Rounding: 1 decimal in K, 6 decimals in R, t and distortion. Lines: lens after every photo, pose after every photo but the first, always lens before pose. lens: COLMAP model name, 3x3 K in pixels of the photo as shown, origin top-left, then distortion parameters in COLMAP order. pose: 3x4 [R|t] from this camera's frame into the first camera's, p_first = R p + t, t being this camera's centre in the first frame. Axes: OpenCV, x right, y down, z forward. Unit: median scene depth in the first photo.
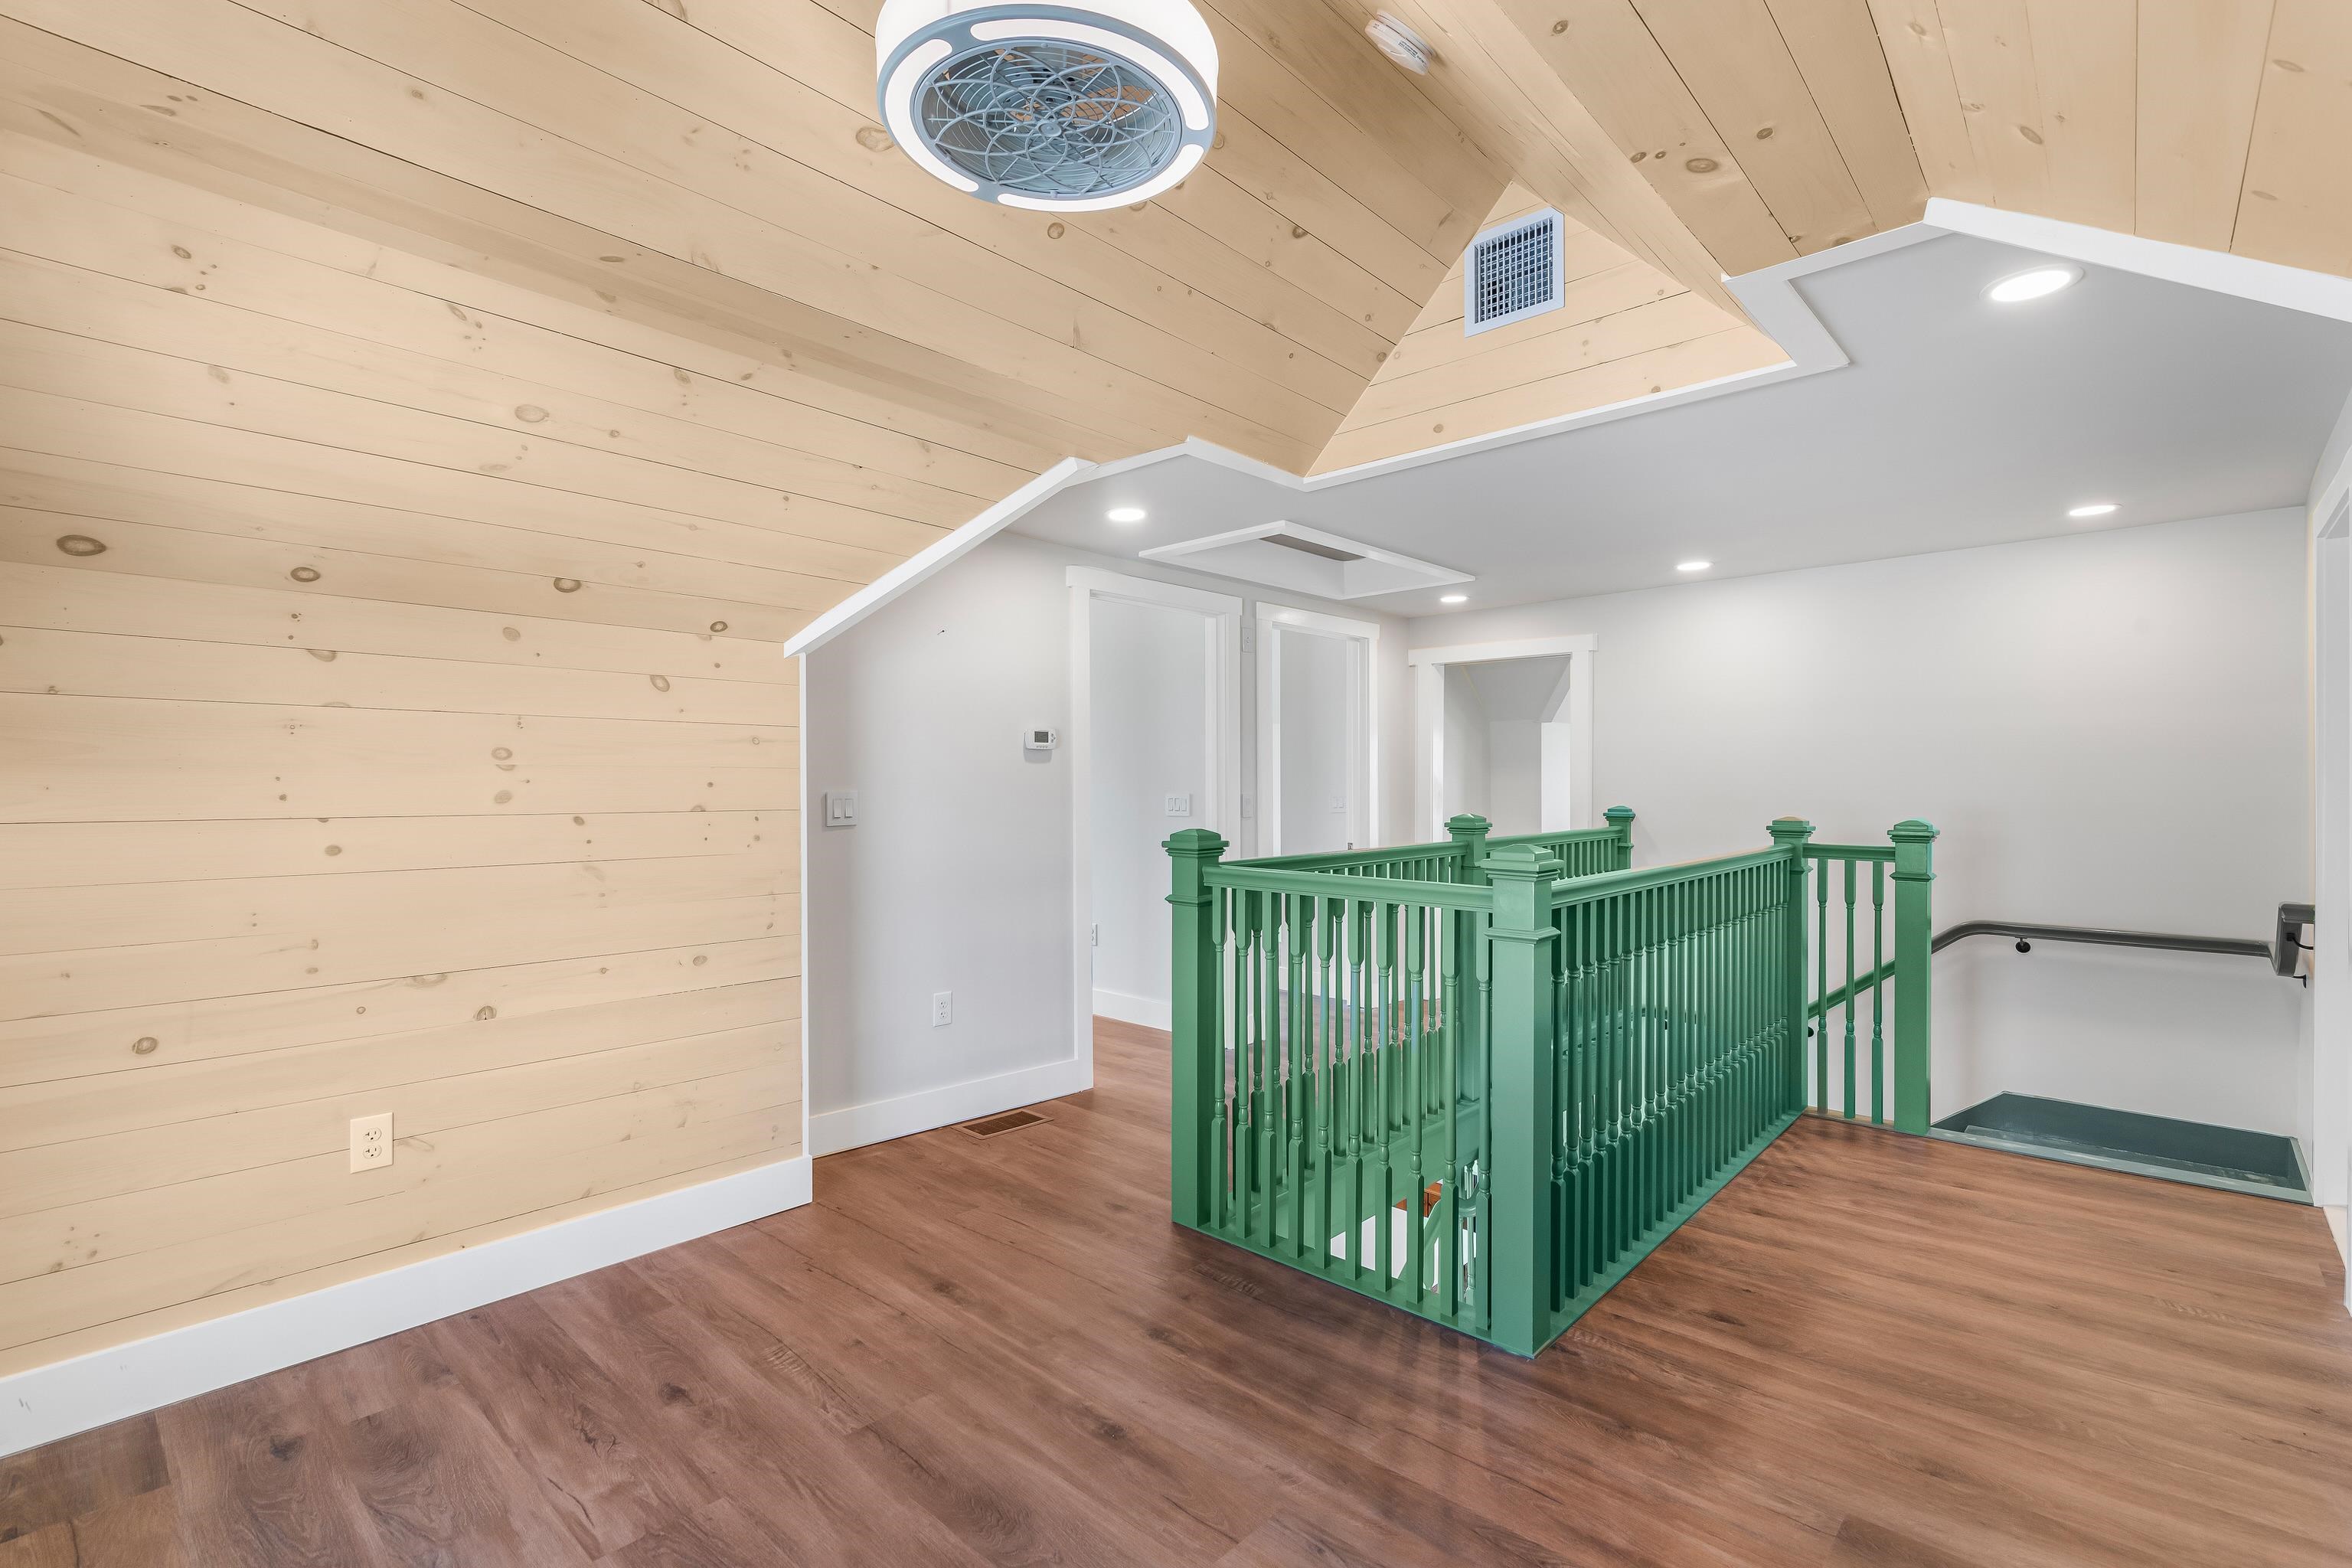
lens RADIAL K [[1071.7, 0, 1191.1], [0, 1071.7, 776.4], [0, 0, 1]] dist [0.000907, -0.000180]
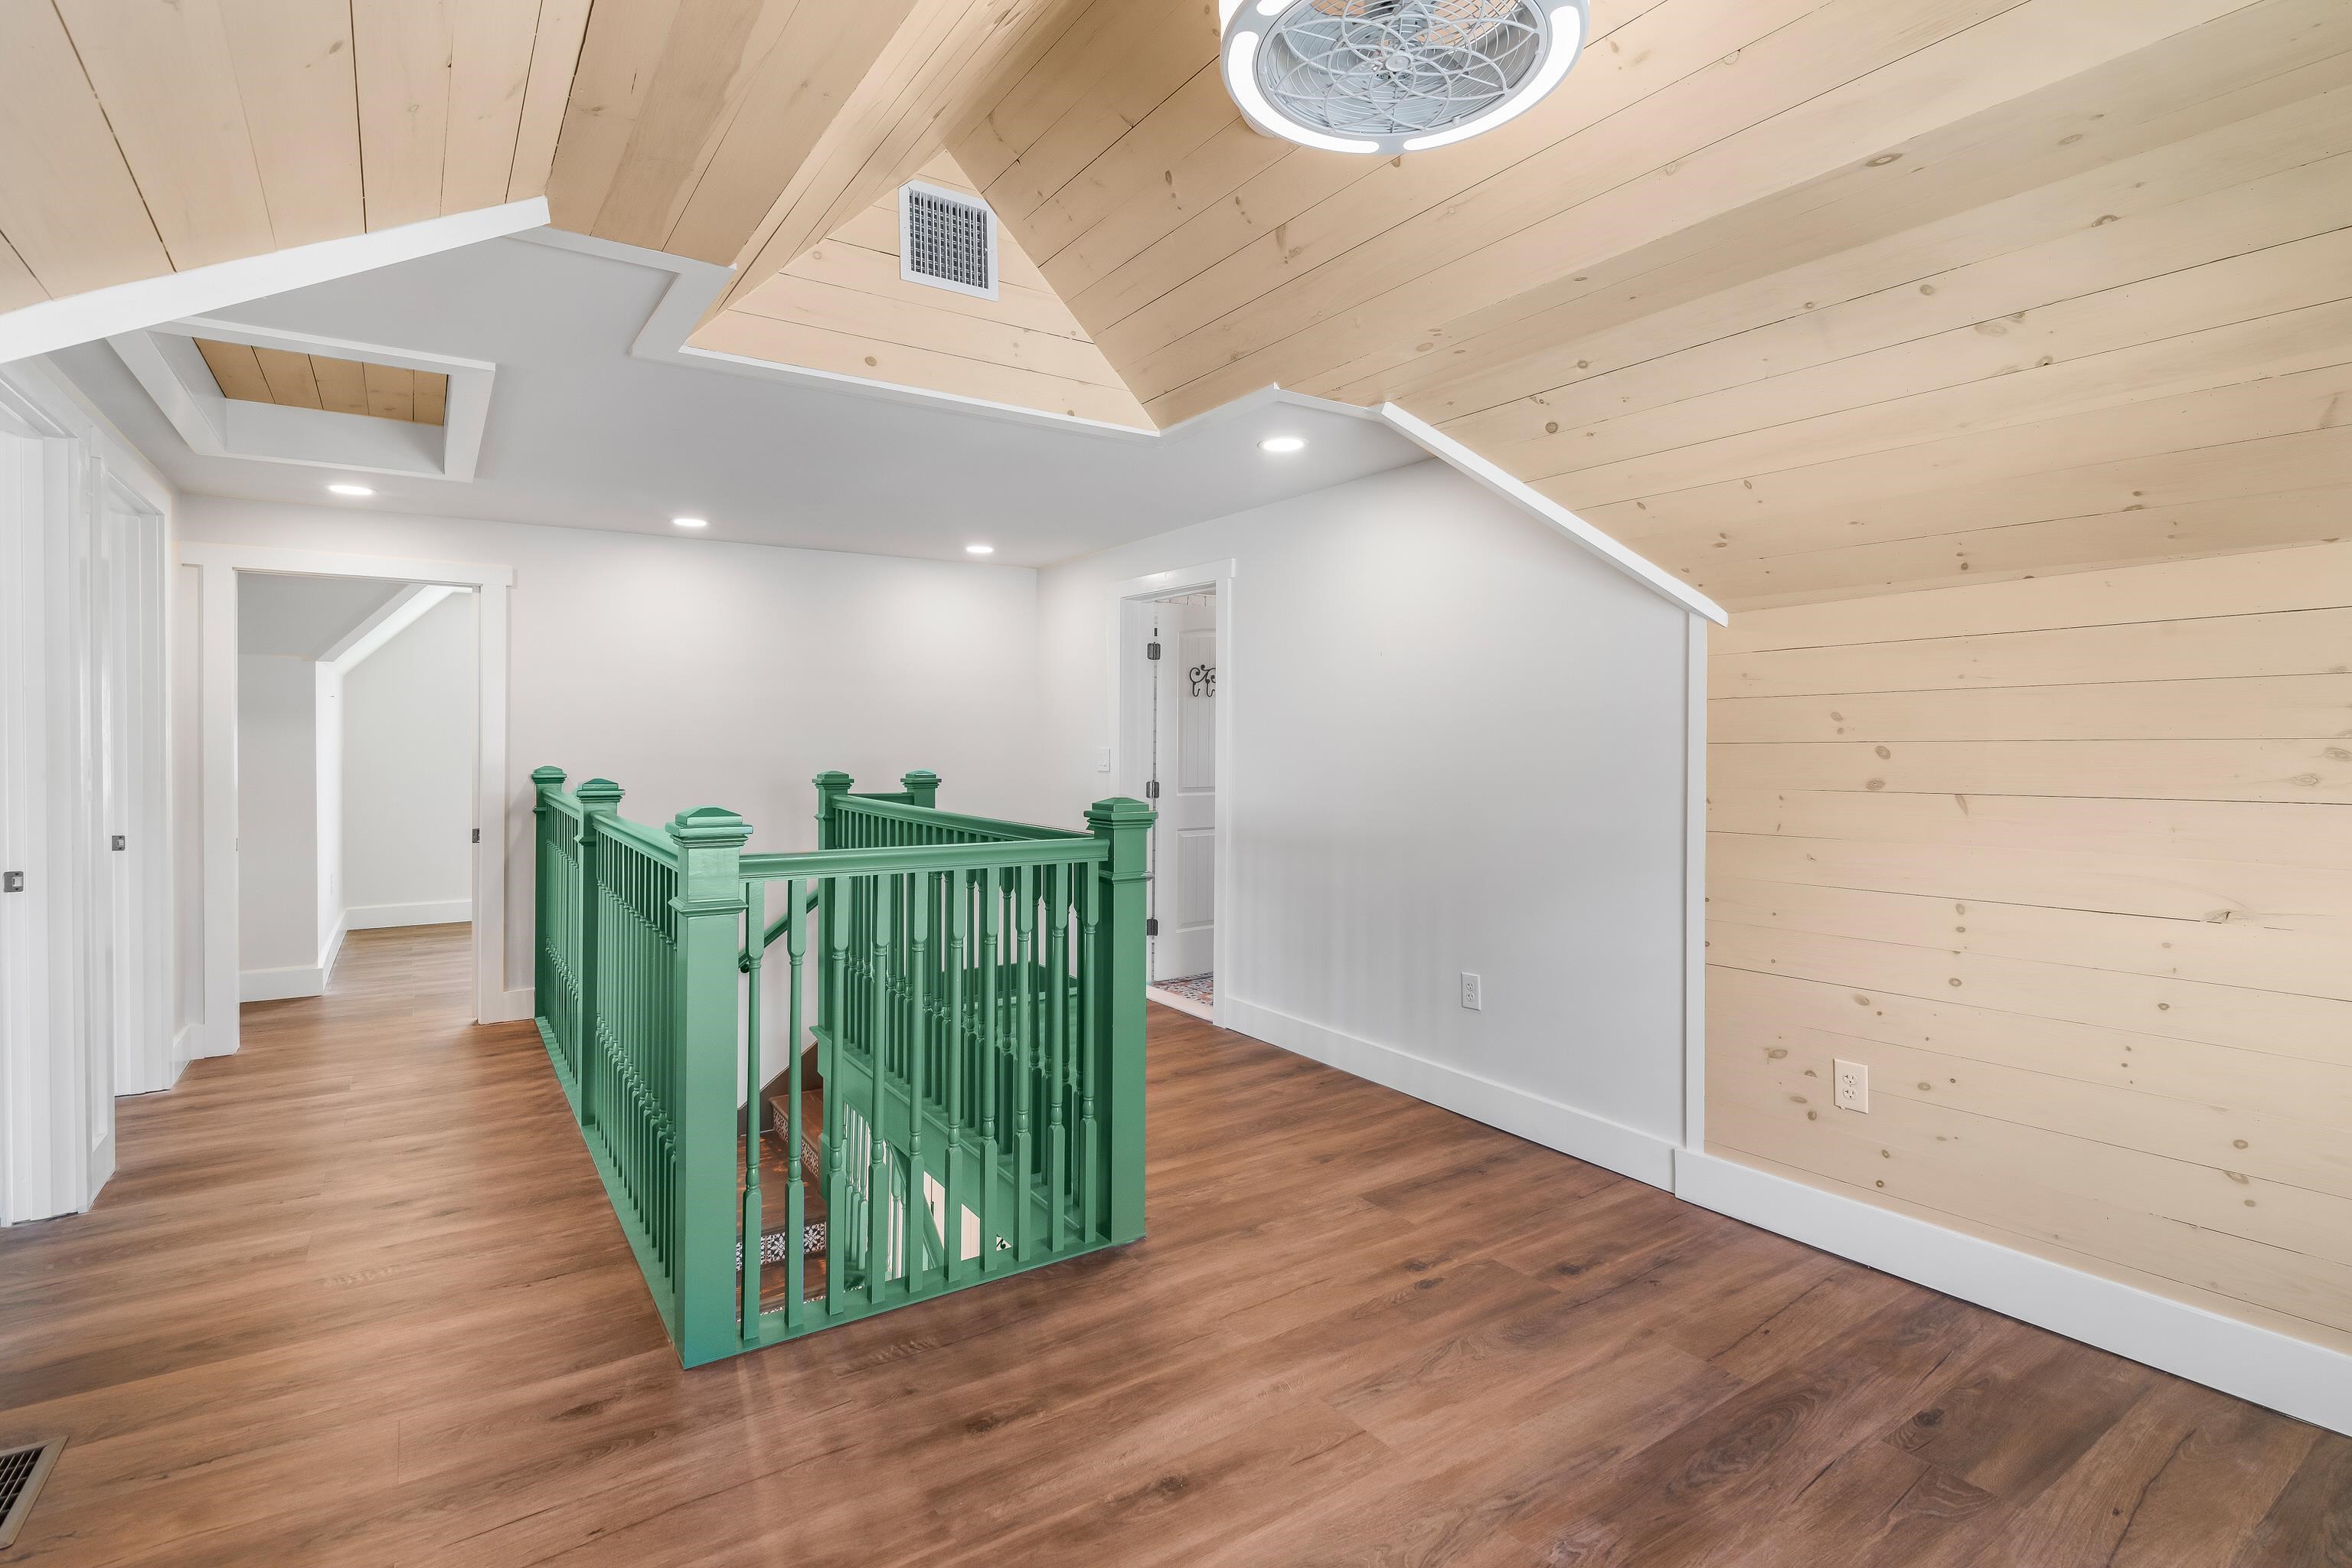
lens RADIAL K [[1056.9, 0, 1170.4], [0, 1056.9, 743.9], [0, 0, 1]] dist [-0.000186, -0.000037]
pose [[0.262253, -0.004155, 0.964990, -0.730821], [-0.008400, 0.999943, 0.006588, -0.001185], [-0.964963, -0.009834, 0.262203, 0.630066]]
